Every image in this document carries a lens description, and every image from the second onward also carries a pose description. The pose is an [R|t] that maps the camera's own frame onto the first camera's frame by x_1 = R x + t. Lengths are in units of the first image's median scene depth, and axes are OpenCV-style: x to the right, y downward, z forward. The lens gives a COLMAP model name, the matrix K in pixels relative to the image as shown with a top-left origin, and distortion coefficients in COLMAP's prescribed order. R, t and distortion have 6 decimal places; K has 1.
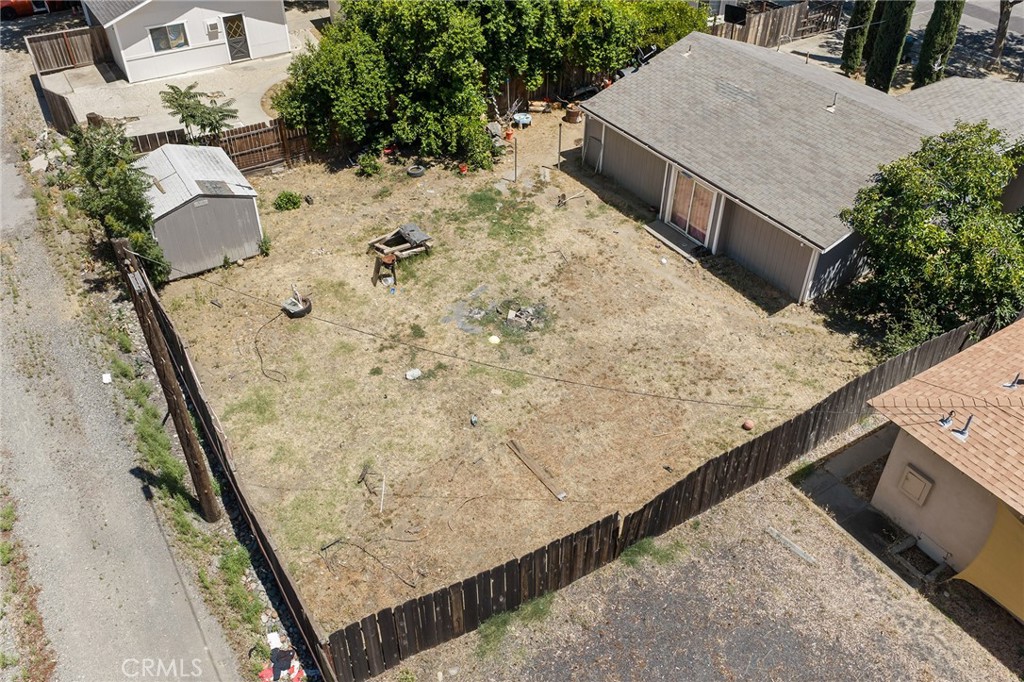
lens RADIAL K [[847.8, 0, 512.0], [0, 847.8, 341.0], [0, 0, 1]] dist [0.033404, -0.077402]
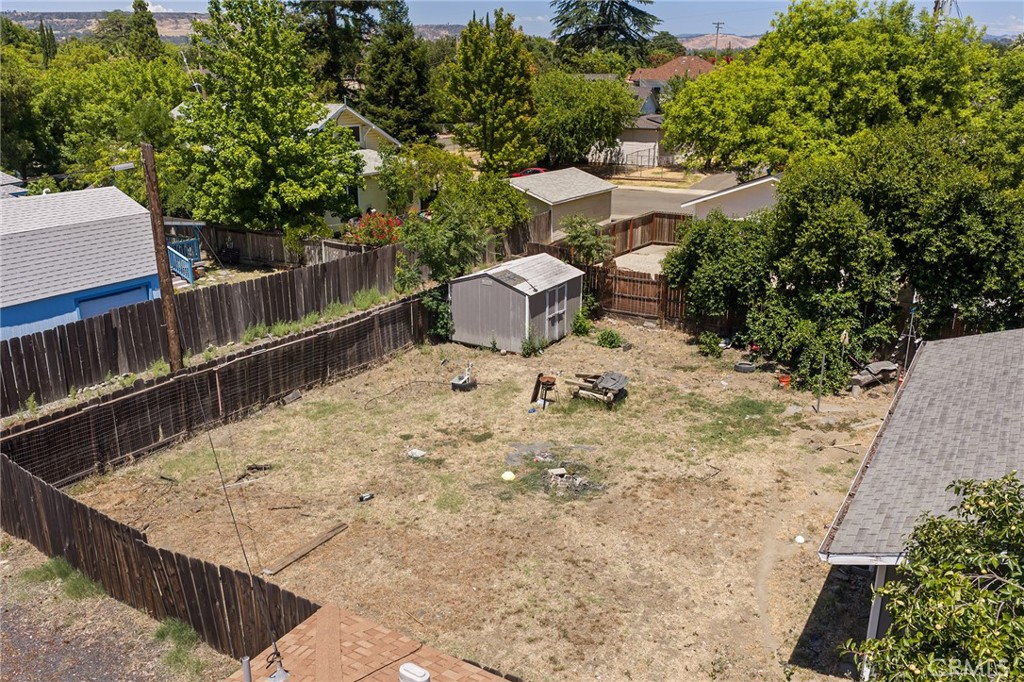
lens RADIAL K [[847.8, 0, 512.0], [0, 847.8, 341.0], [0, 0, 1]] dist [0.033404, -0.077402]
pose [[0.440751, 0.266805, -0.857061, 0.579710], [-0.560502, 0.827587, -0.030614, -0.077269], [0.701125, 0.493877, 0.514305, 0.459014]]
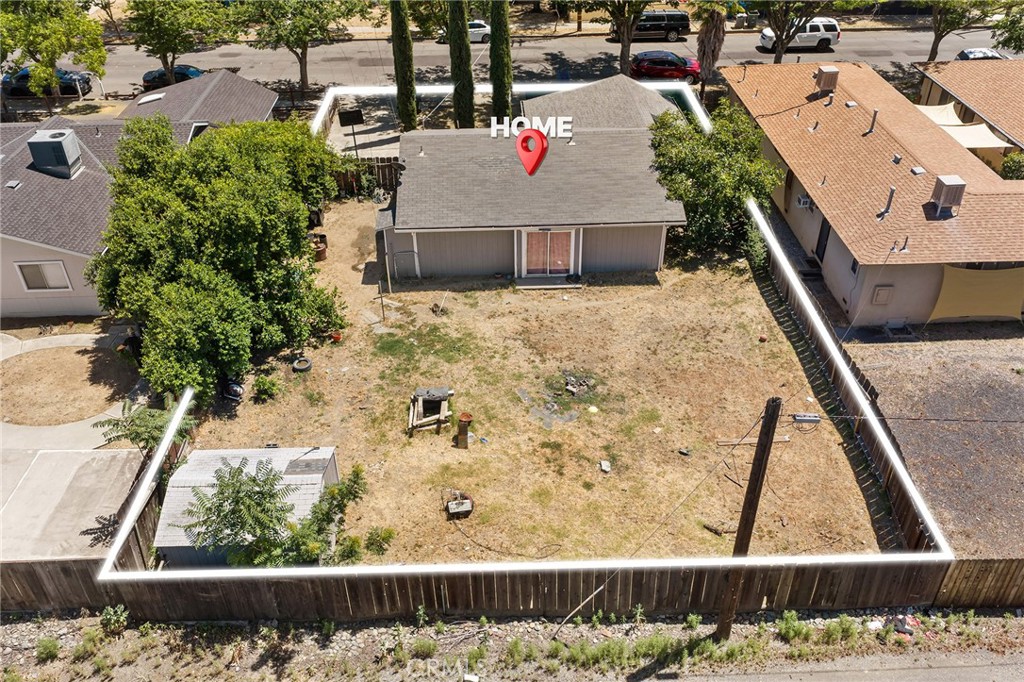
lens RADIAL K [[847.8, 0, 512.0], [0, 847.8, 341.0], [0, 0, 1]] dist [0.033404, -0.077402]
pose [[0.506627, -0.503863, 0.699607, -0.740875], [0.550603, 0.813512, 0.187175, -0.313472], [-0.663450, 0.290378, 0.689576, 0.227839]]
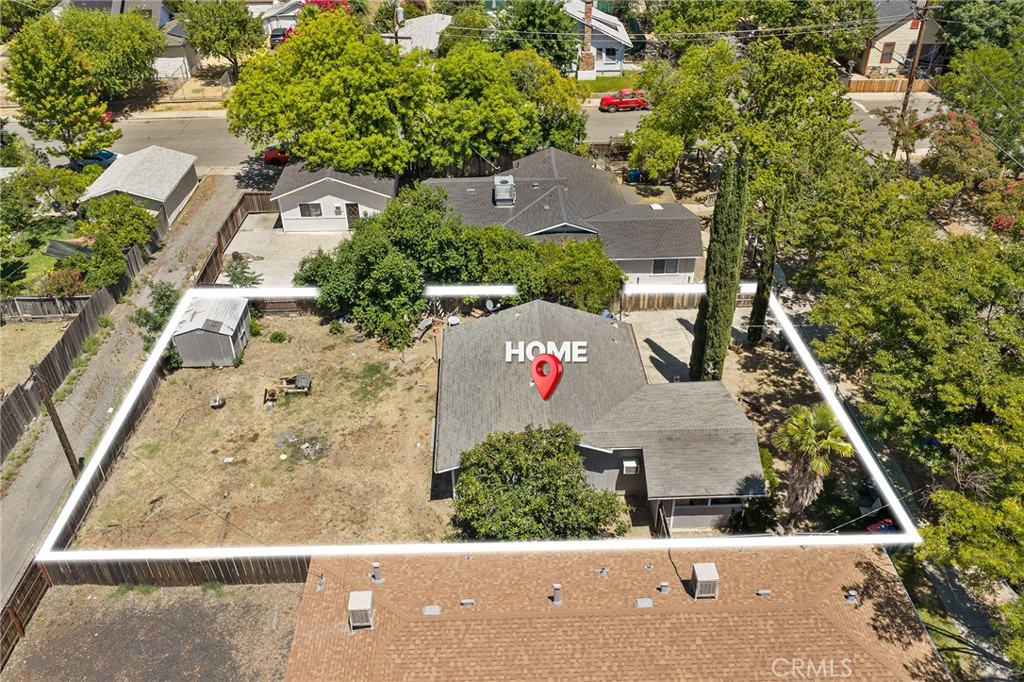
lens RADIAL K [[847.8, 0, 512.0], [0, 847.8, 341.0], [0, 0, 1]] dist [0.033404, -0.077402]
pose [[0.862502, 0.271559, -0.427020, 0.931948], [-0.304754, 0.952380, -0.009891, -0.309724], [0.403999, 0.138667, 0.904188, -0.353091]]
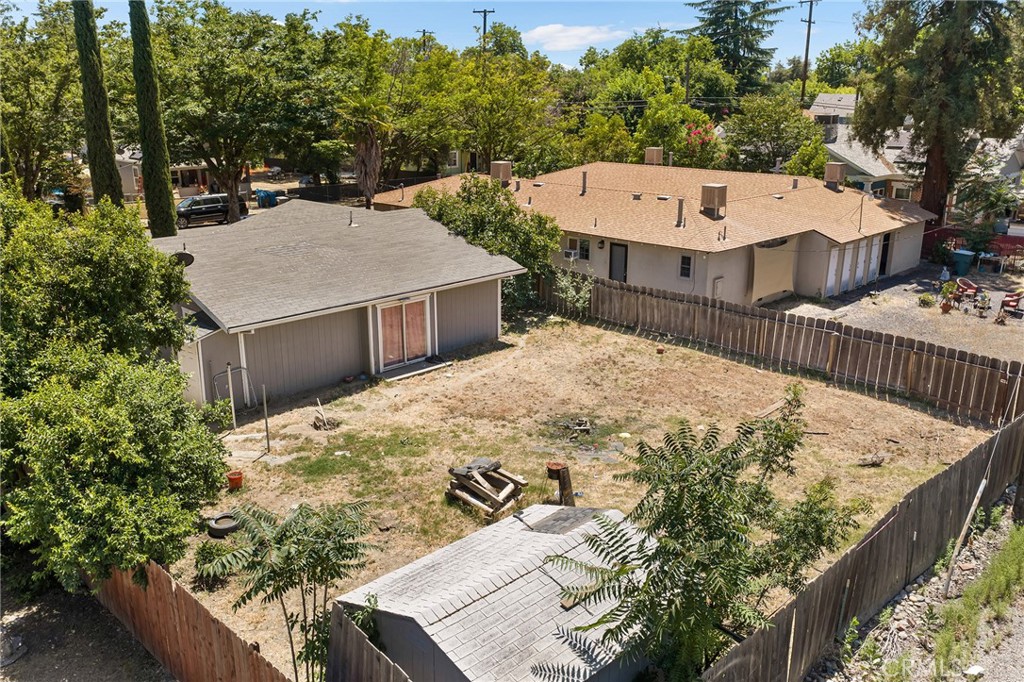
lens RADIAL K [[847.8, 0, 512.0], [0, 847.8, 341.0], [0, 0, 1]] dist [0.033404, -0.077402]
pose [[-0.222870, -0.278674, 0.934168, -0.734438], [0.610246, 0.707406, 0.356618, -0.424904], [-0.760216, 0.649552, 0.012400, 0.904890]]
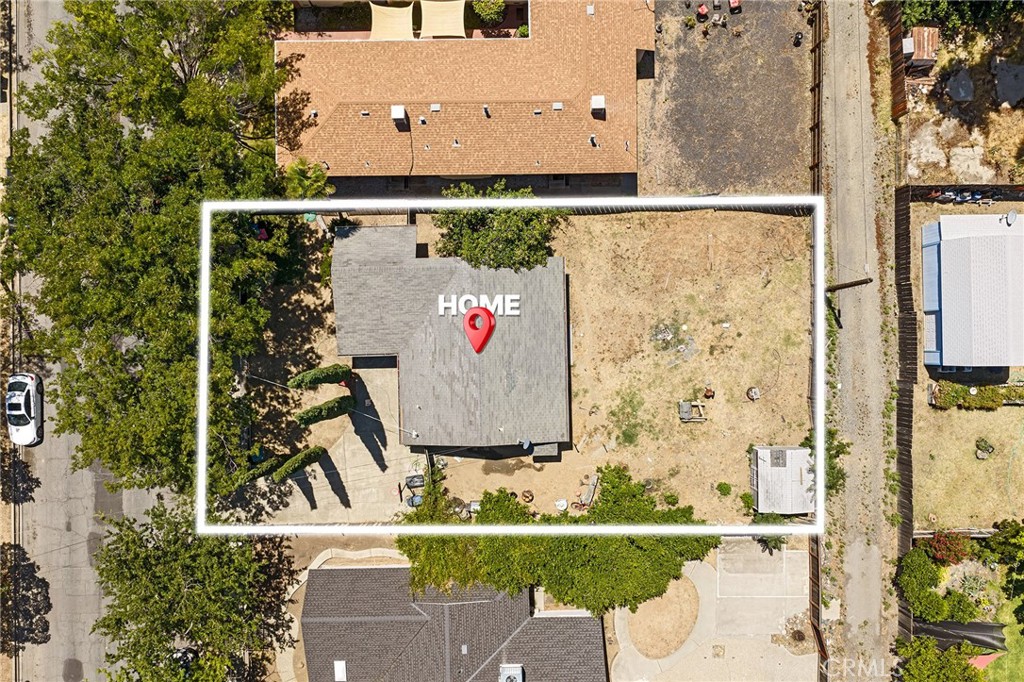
lens RADIAL K [[847.8, 0, 512.0], [0, 847.8, 341.0], [0, 0, 1]] dist [0.033404, -0.077402]
pose [[-0.853394, -0.521240, -0.005323, 0.321942], [0.320855, -0.533310, 0.782708, -1.708930], [-0.410818, 0.666250, 0.622366, -0.161391]]
